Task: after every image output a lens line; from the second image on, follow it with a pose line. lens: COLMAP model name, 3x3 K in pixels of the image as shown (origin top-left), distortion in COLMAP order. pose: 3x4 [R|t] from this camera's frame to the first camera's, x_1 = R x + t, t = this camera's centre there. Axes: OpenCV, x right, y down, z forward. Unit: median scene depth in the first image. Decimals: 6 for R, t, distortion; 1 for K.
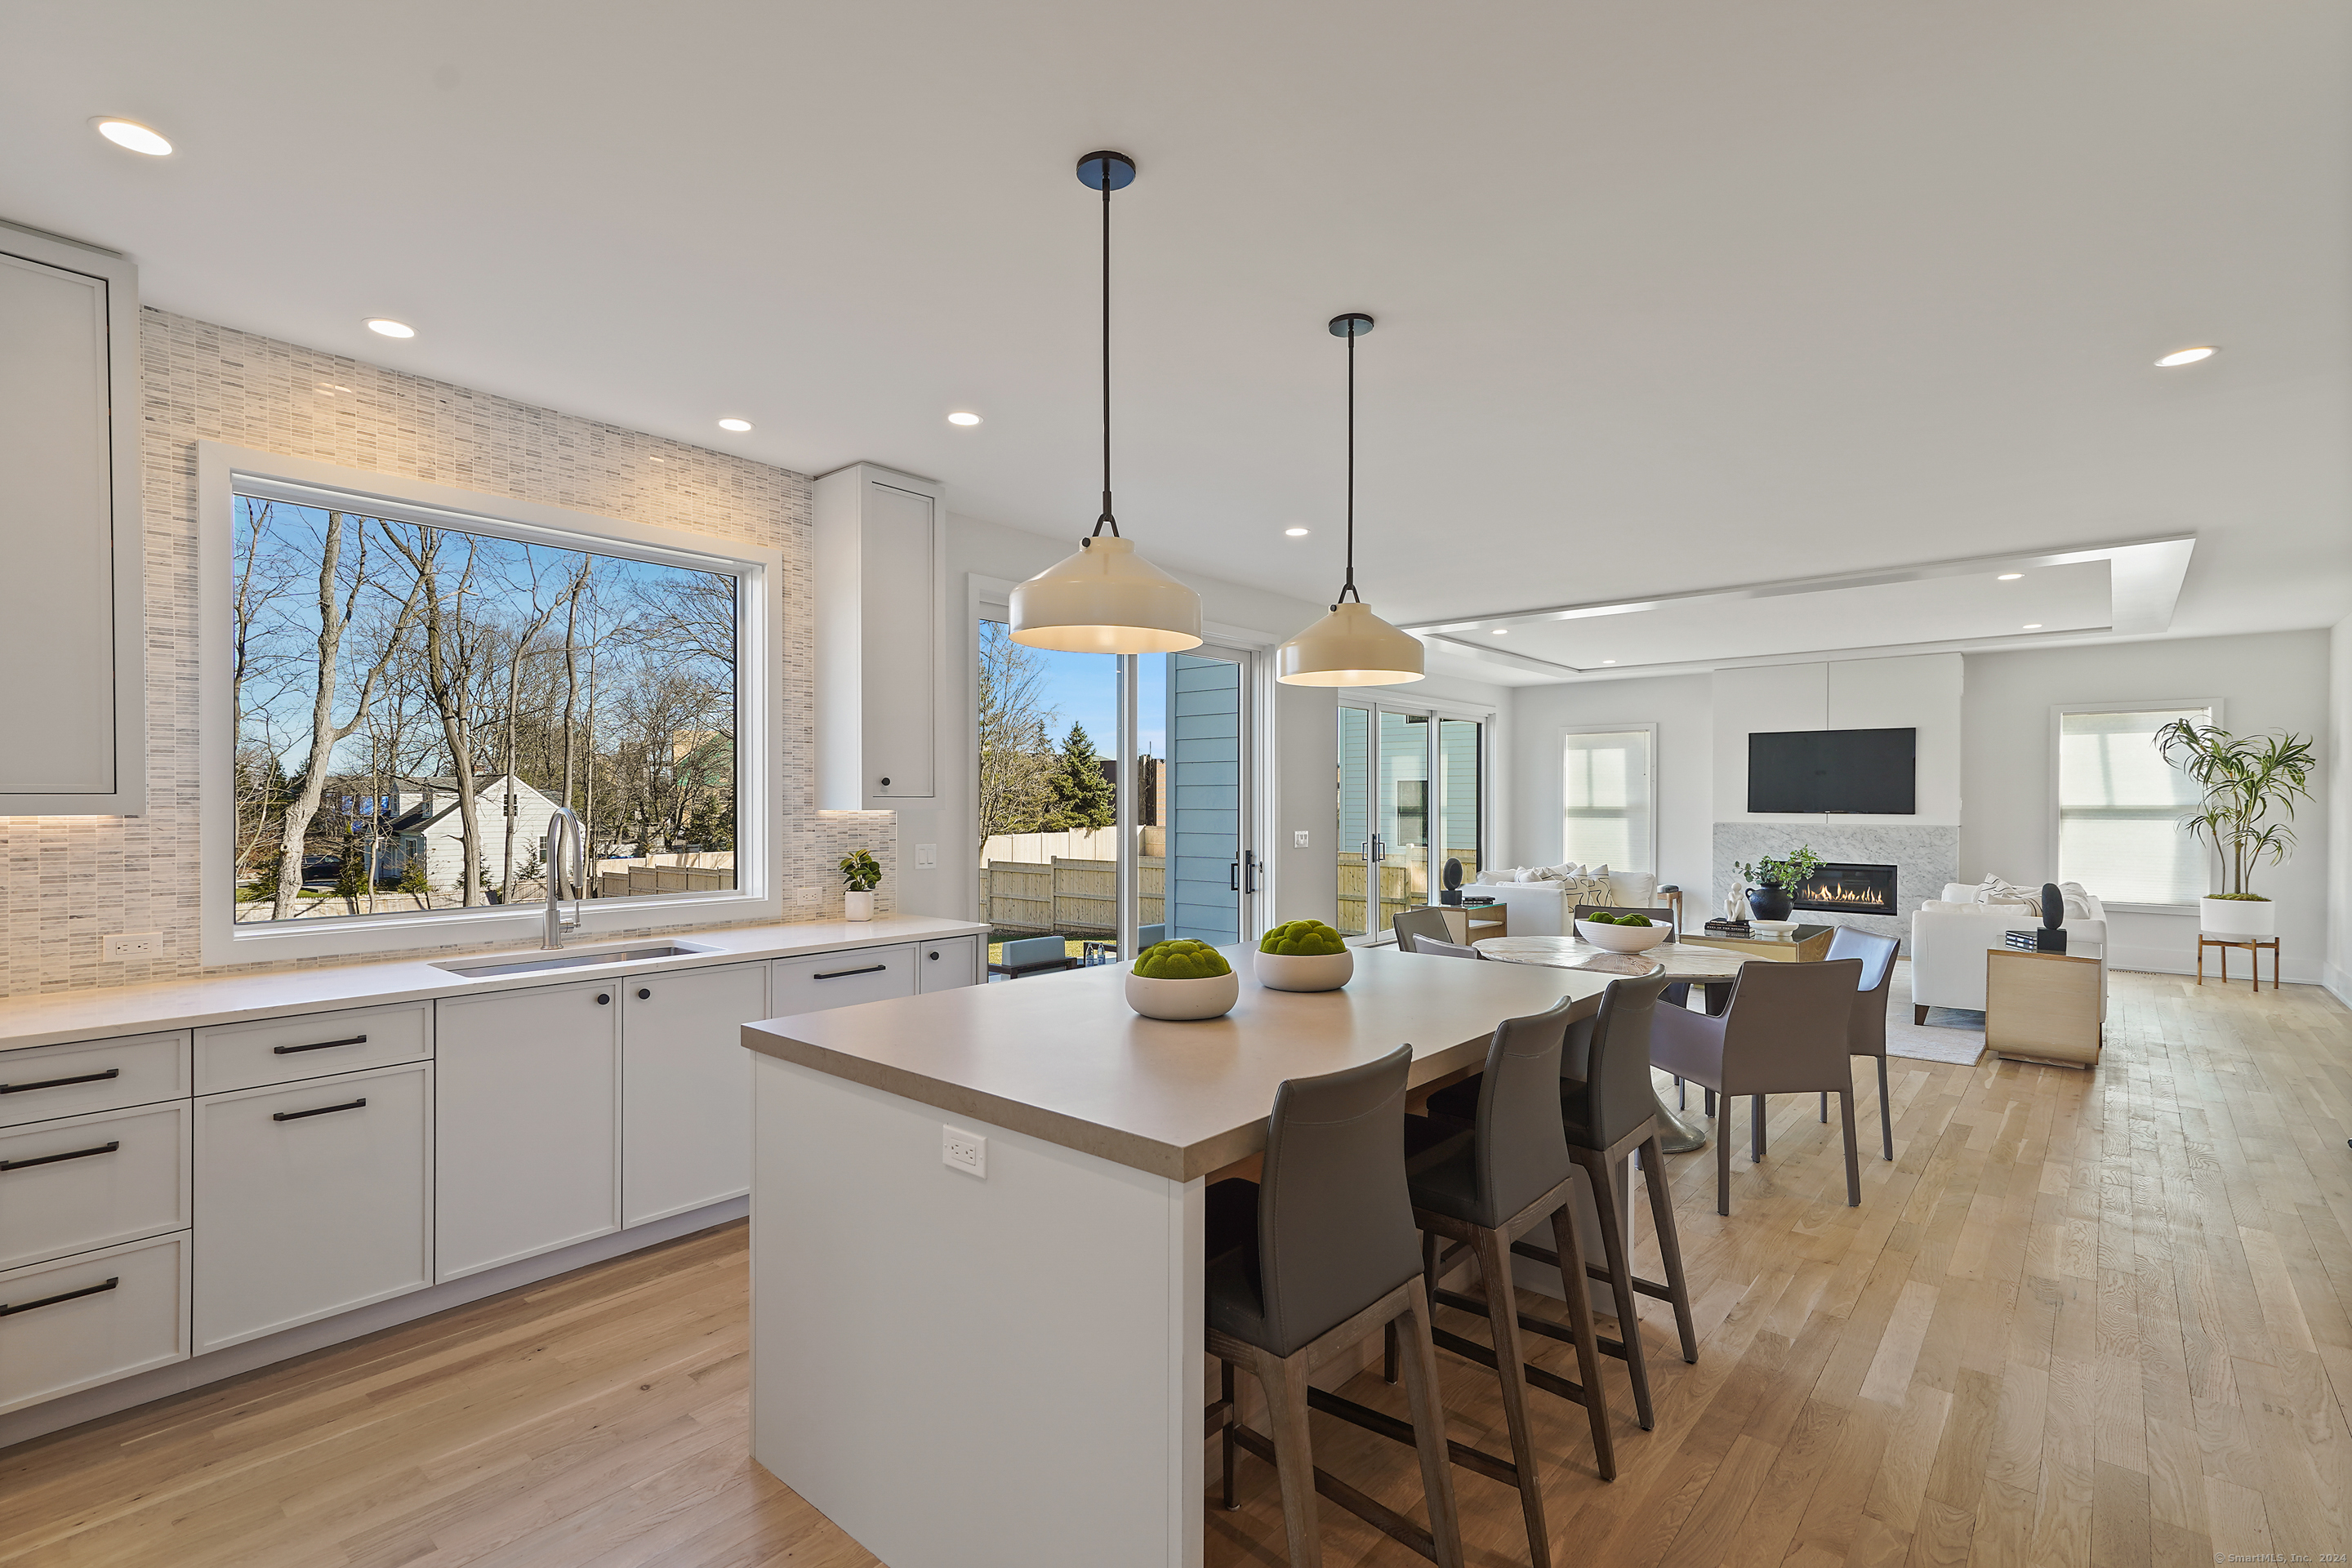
lens RADIAL K [[1078.4, 0, 1158.8], [0, 1078.4, 816.3], [0, 0, 1]] dist [0.013223, 0.001132]
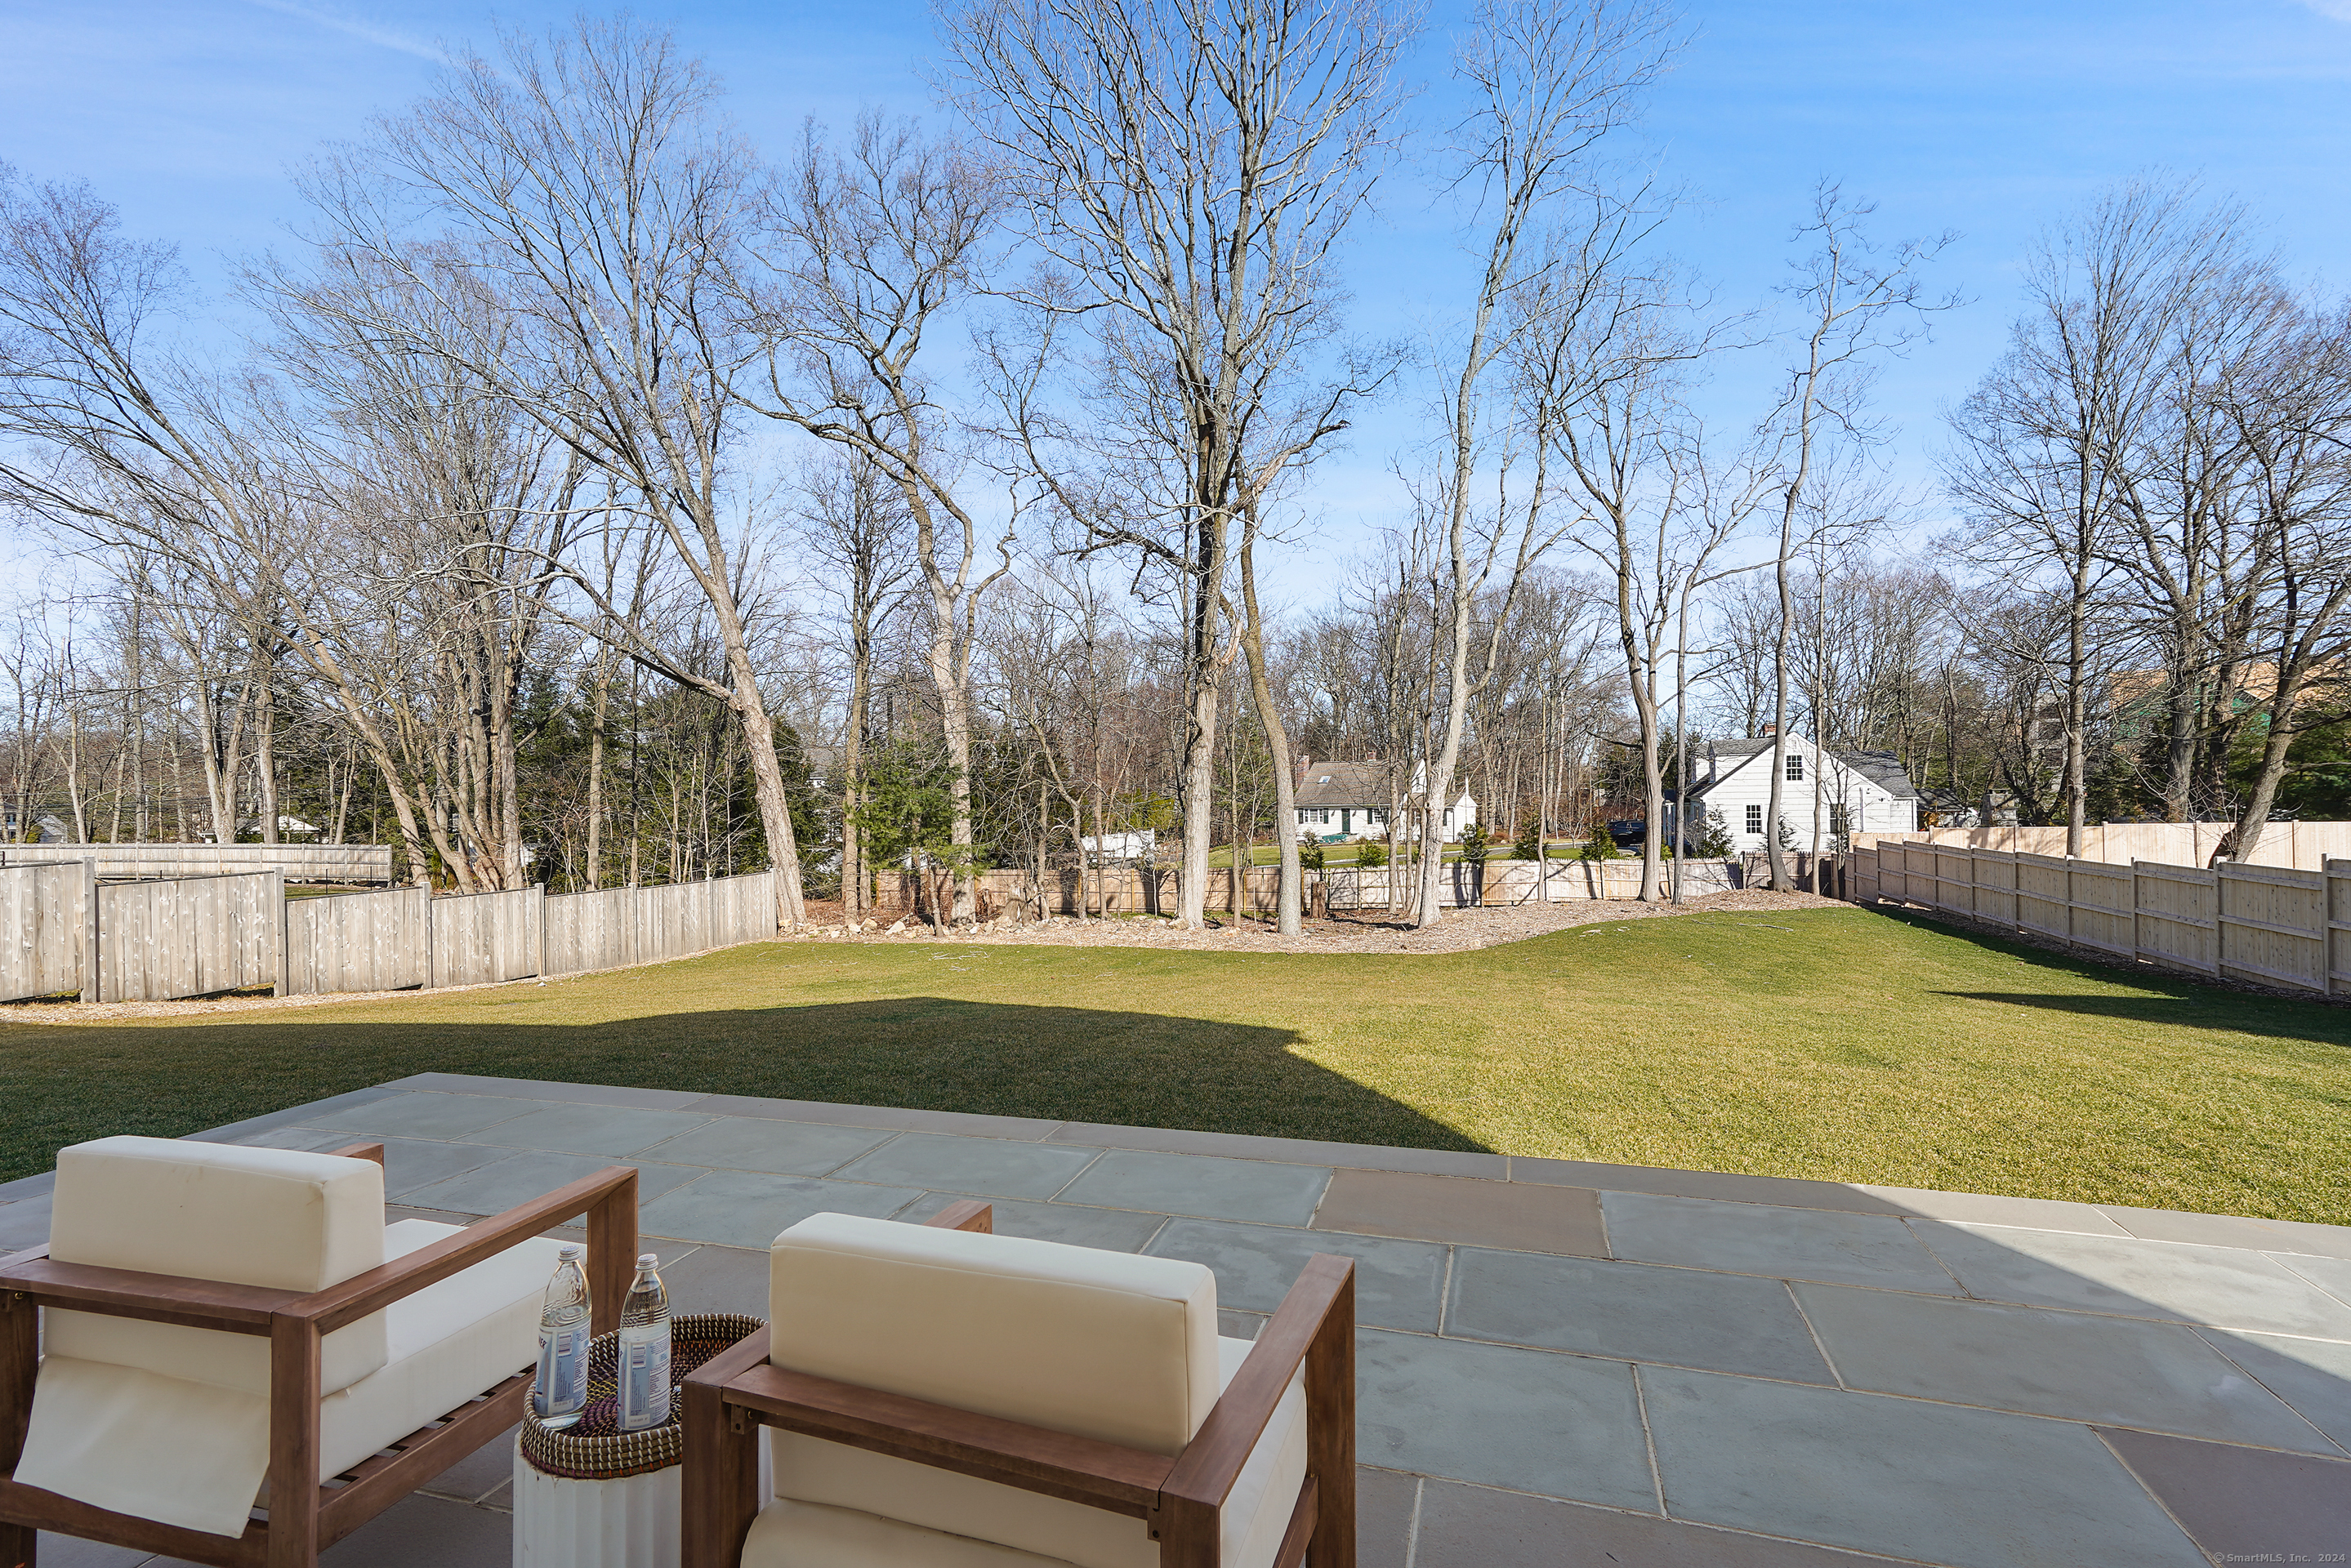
lens RADIAL K [[1108.6, 0, 1164.7], [0, 1108.6, 773.9], [0, 0, 1]] dist [0.015189, 0.000989]
pose [[0.405654, -0.017654, -0.913856, 0.178334], [0.005498, 0.999842, -0.016875, 0.050292], [0.914010, 0.001821, 0.405687, 1.195943]]
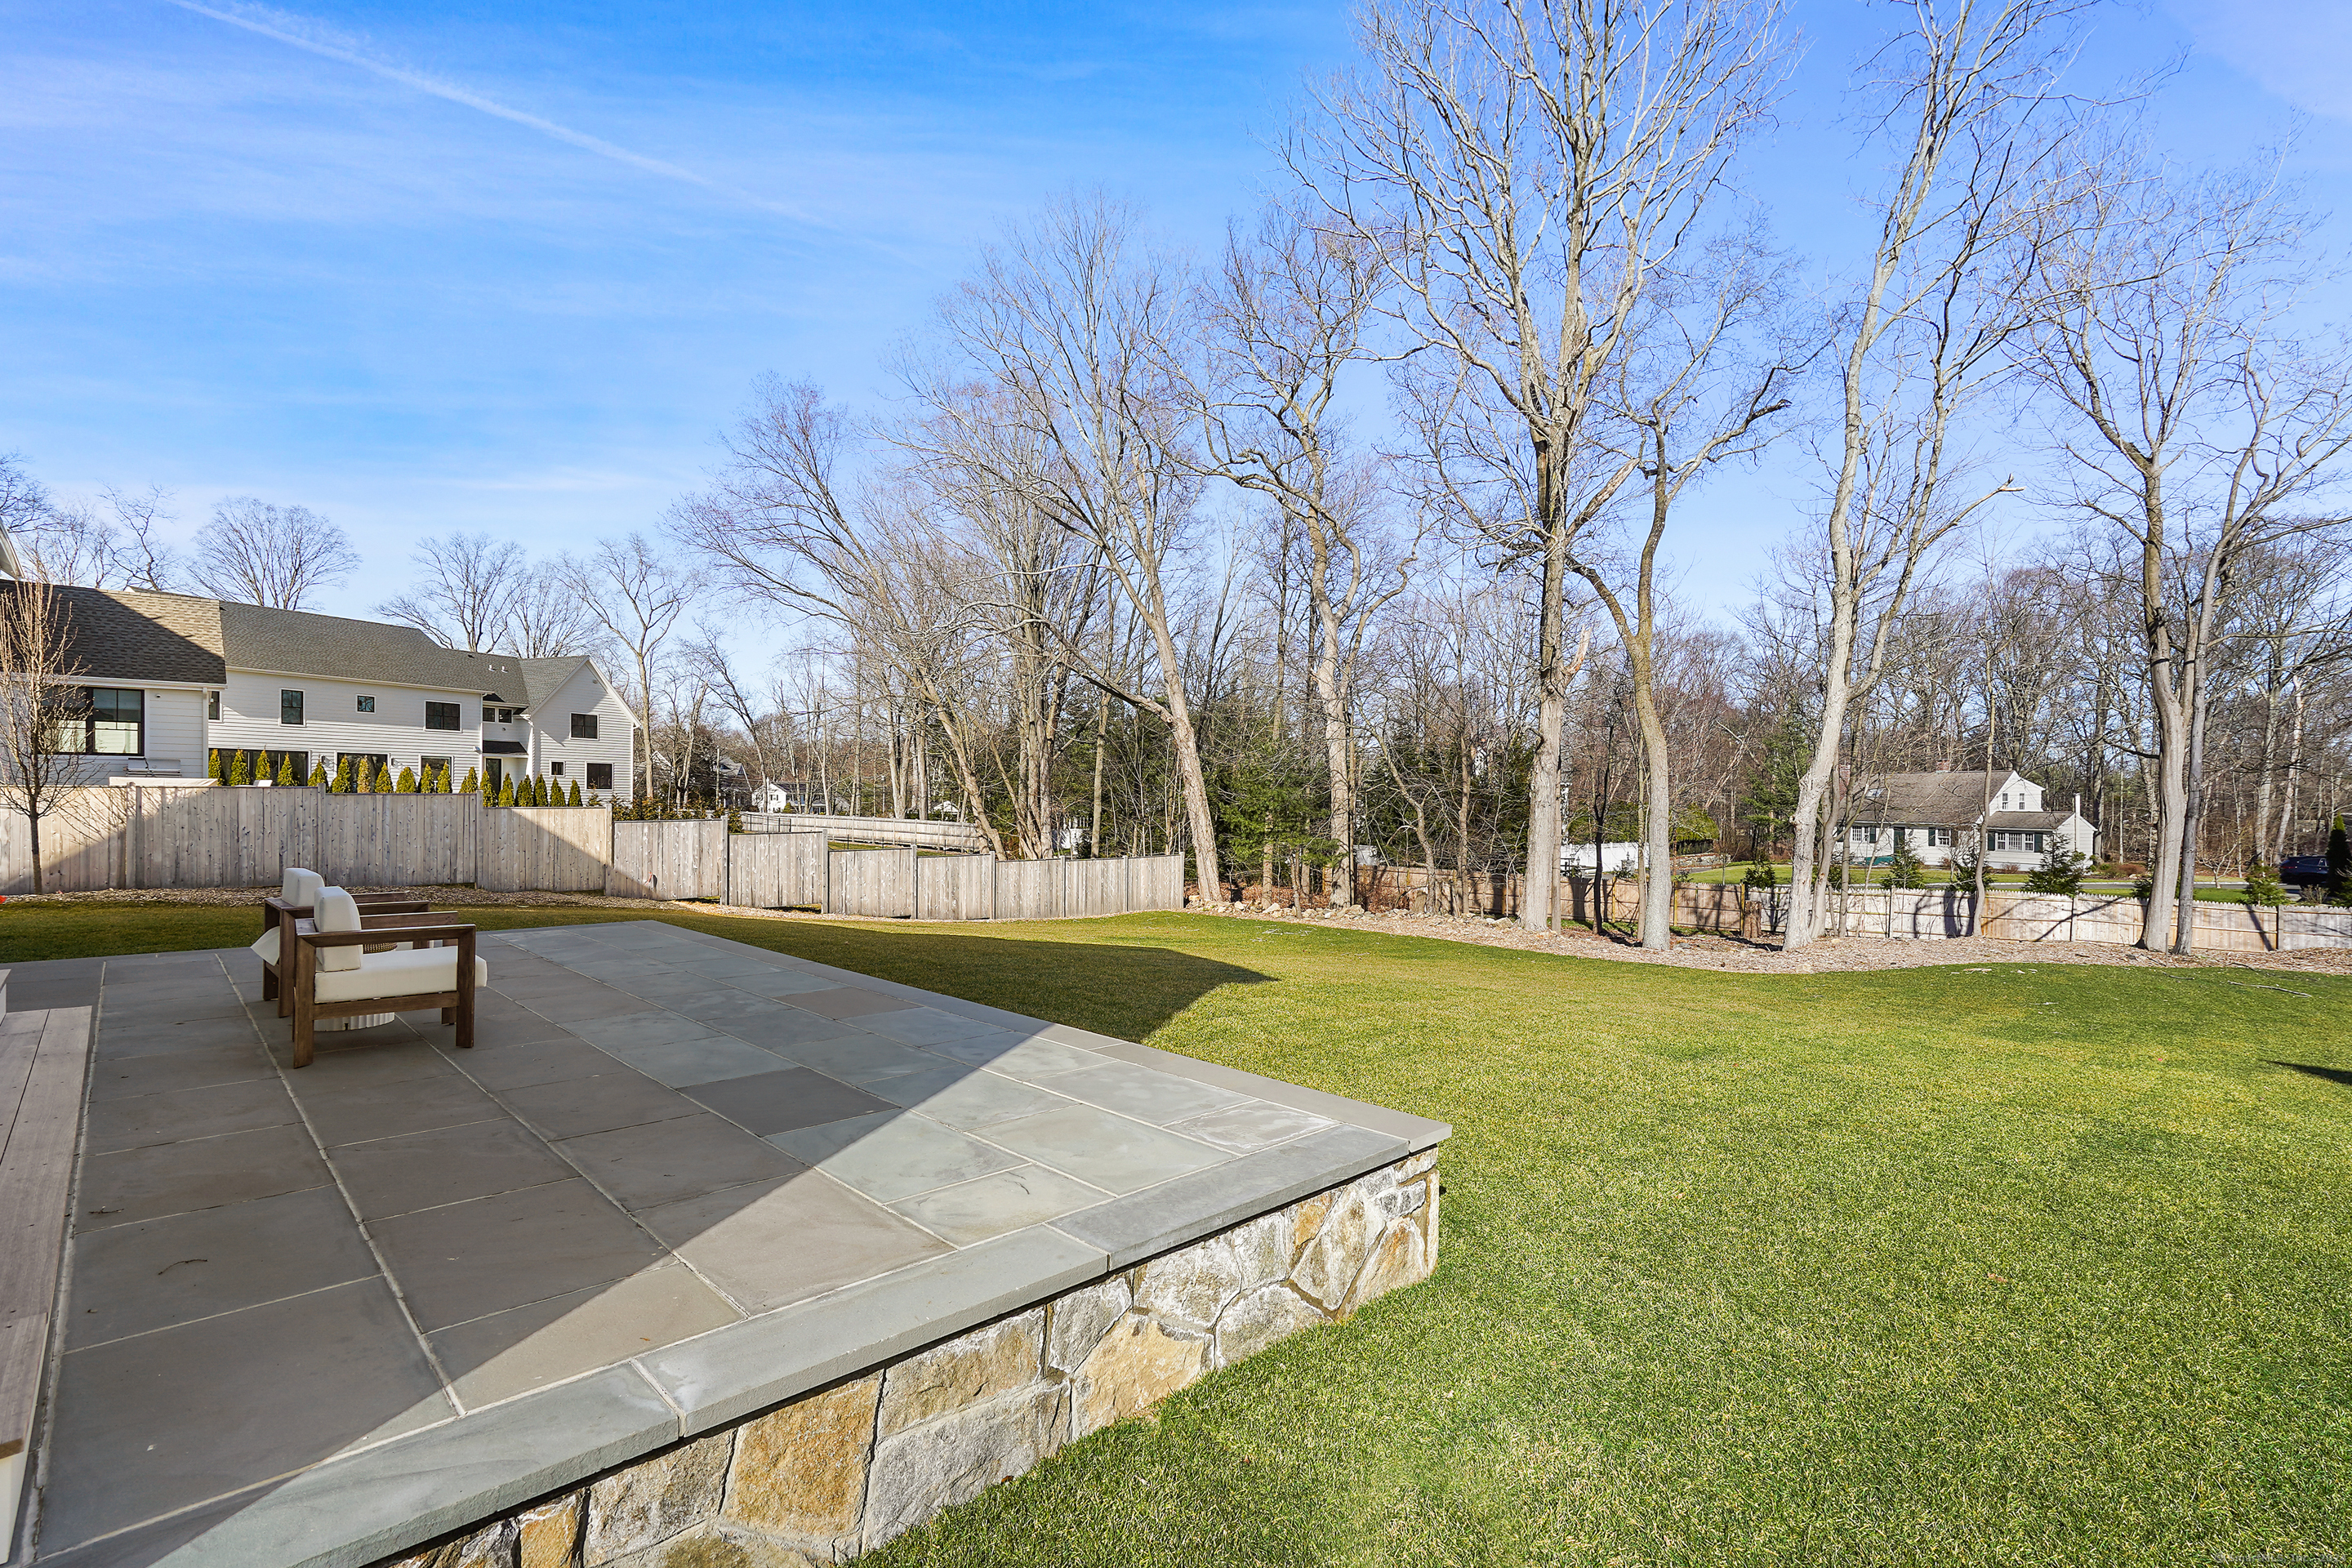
lens RADIAL K [[1073.1, 0, 1163.8], [0, 1073.1, 791.7], [0, 0, 1]] dist [0.010845, 0.004287]
pose [[-0.080410, -0.002221, -0.996759, 0.610105], [-0.021006, 0.999779, -0.000533, 0.055190], [0.996541, 0.020895, -0.080439, 1.798744]]
